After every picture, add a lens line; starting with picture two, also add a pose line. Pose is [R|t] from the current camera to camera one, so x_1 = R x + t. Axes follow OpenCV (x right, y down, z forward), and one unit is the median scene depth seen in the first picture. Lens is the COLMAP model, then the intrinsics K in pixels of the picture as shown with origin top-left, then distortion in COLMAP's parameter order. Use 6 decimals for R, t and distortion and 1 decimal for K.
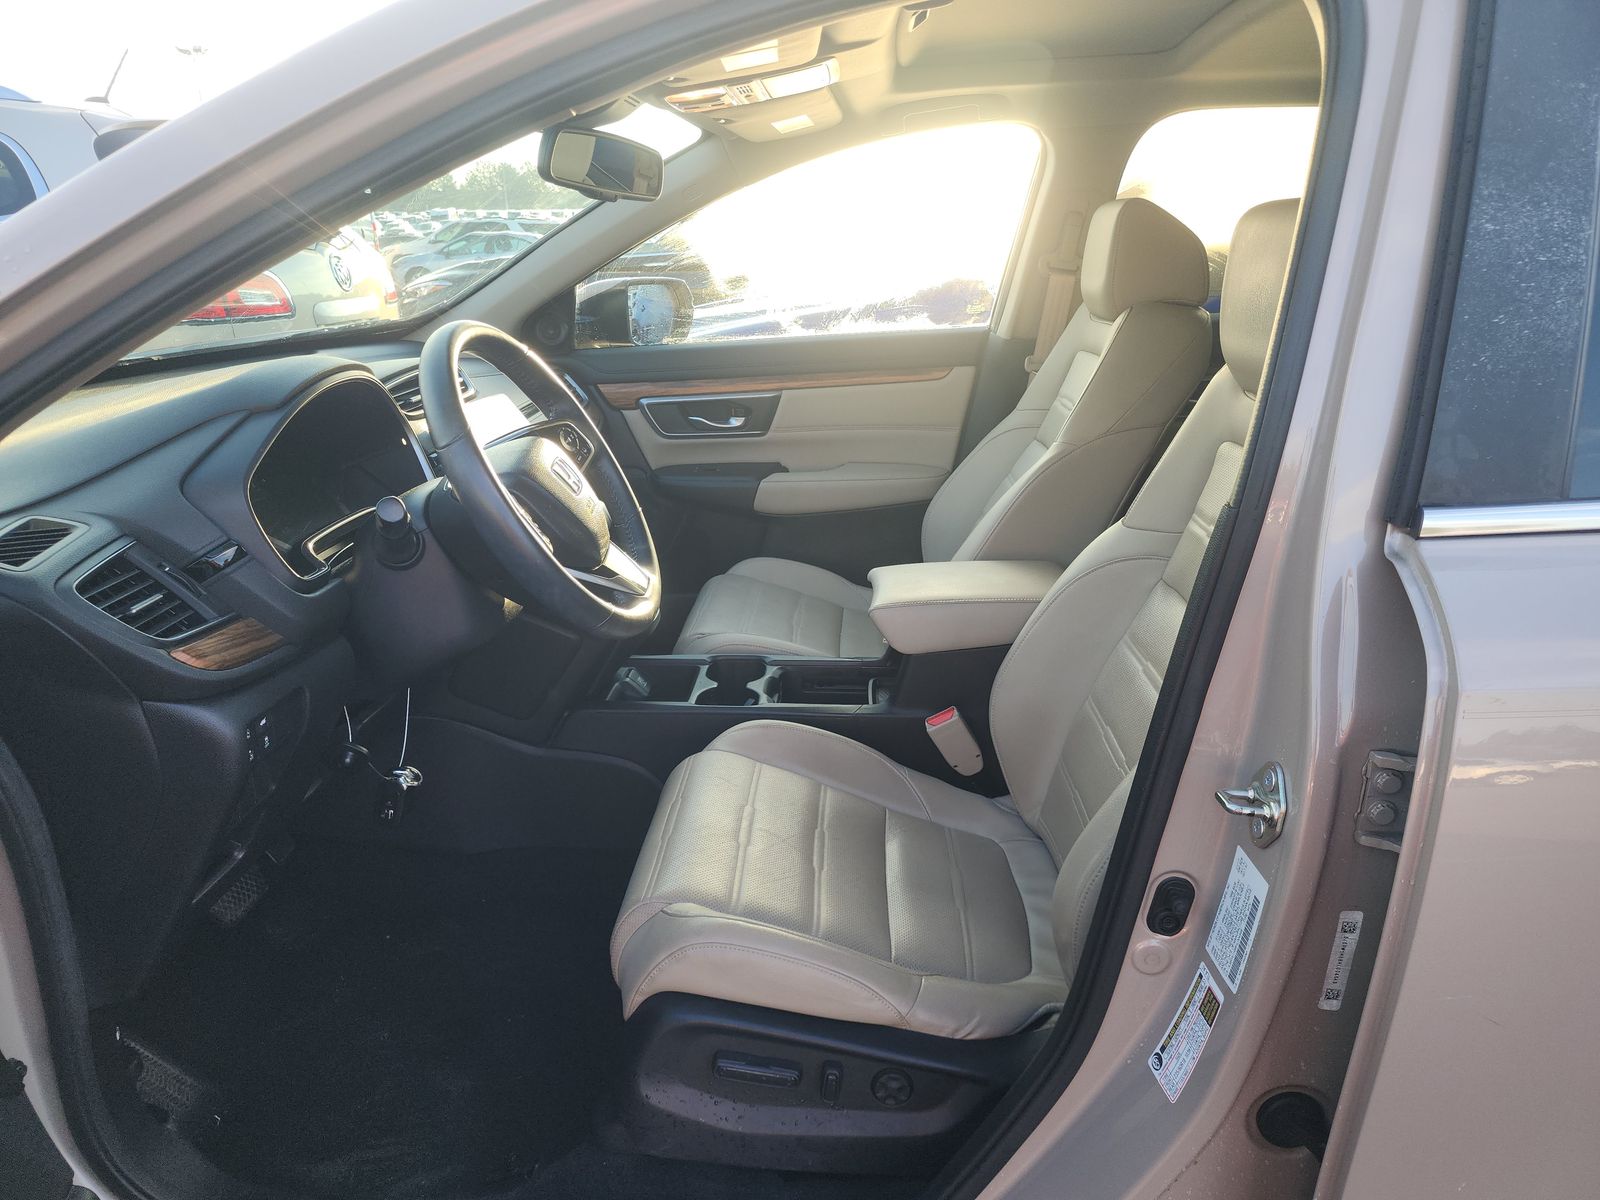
lens RADIAL K [[1055.9, 0, 800.0], [0, 1055.9, 600.0], [0, 0, 1]] dist [0.020983, -0.000287]
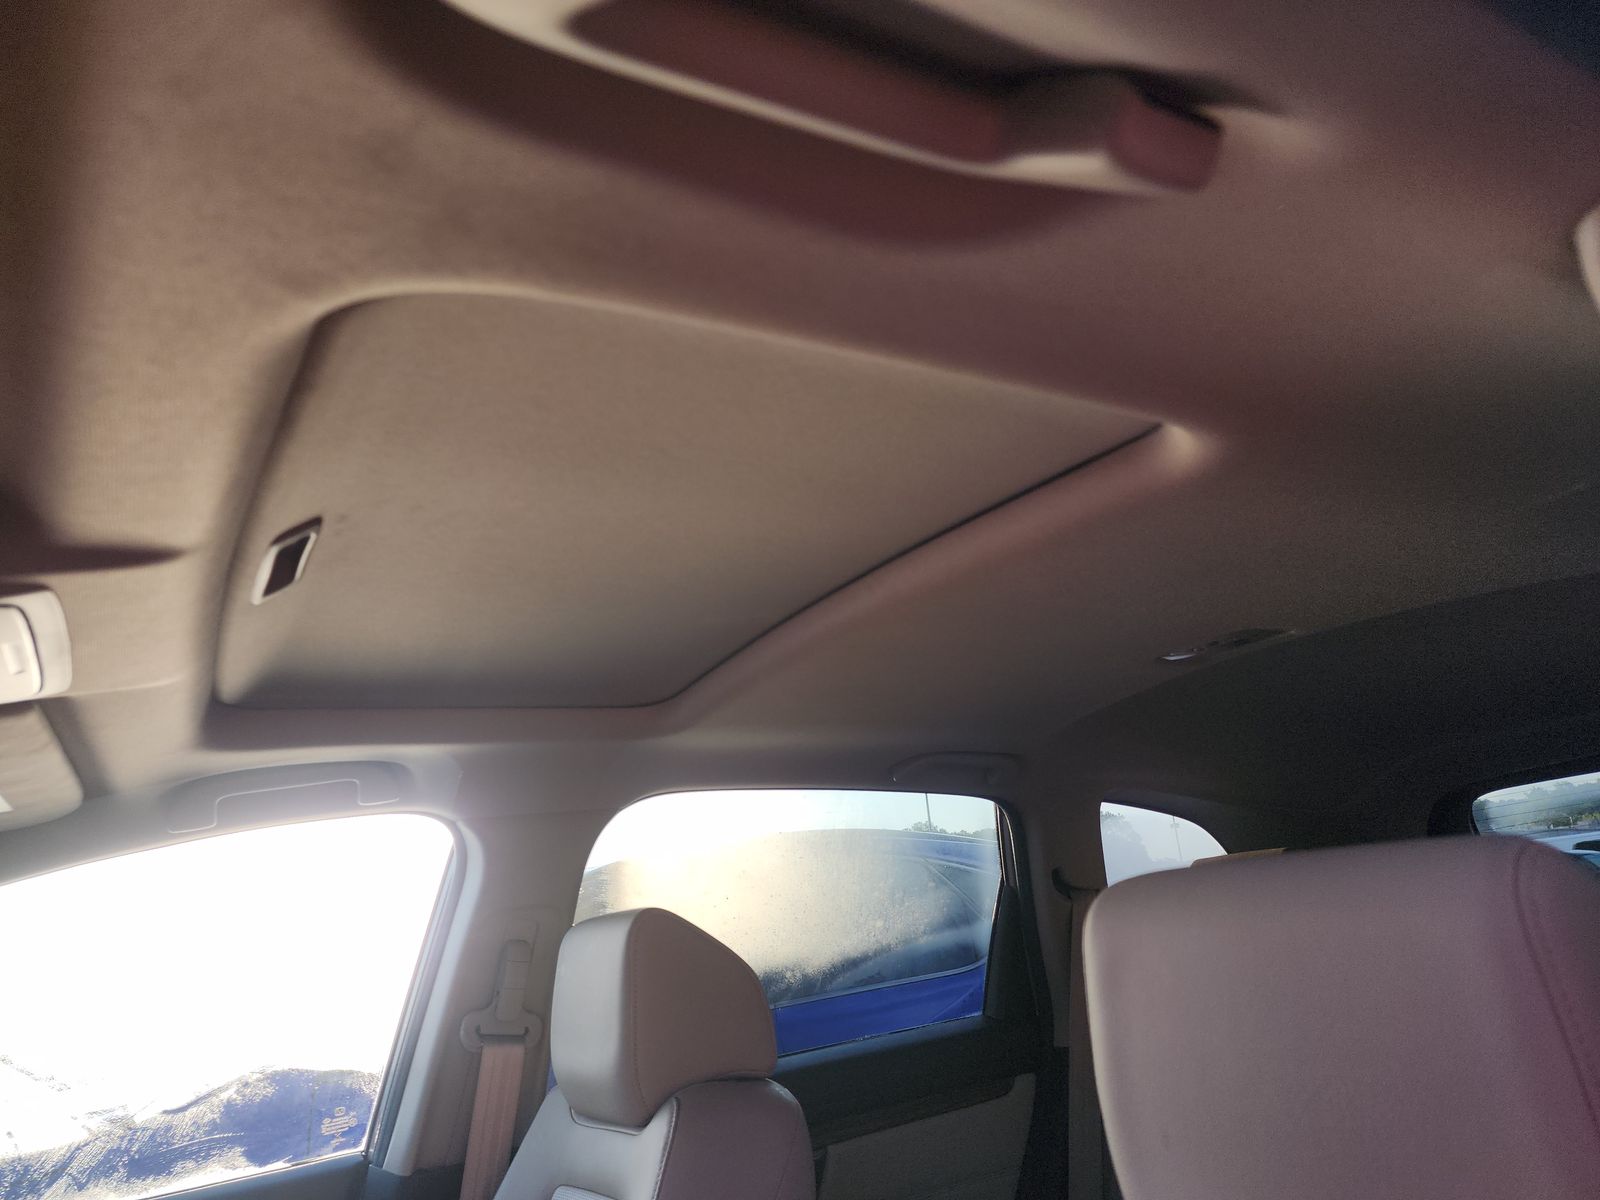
lens RADIAL K [[1055.9, 0, 800.0], [0, 1055.9, 600.0], [0, 0, 1]] dist [0.020983, -0.000287]
pose [[0.824773, 0.101581, 0.556265, 0.026585], [0.264061, 0.800692, -0.537740, -0.142449], [-0.500021, 0.590401, 0.633566, 0.389267]]
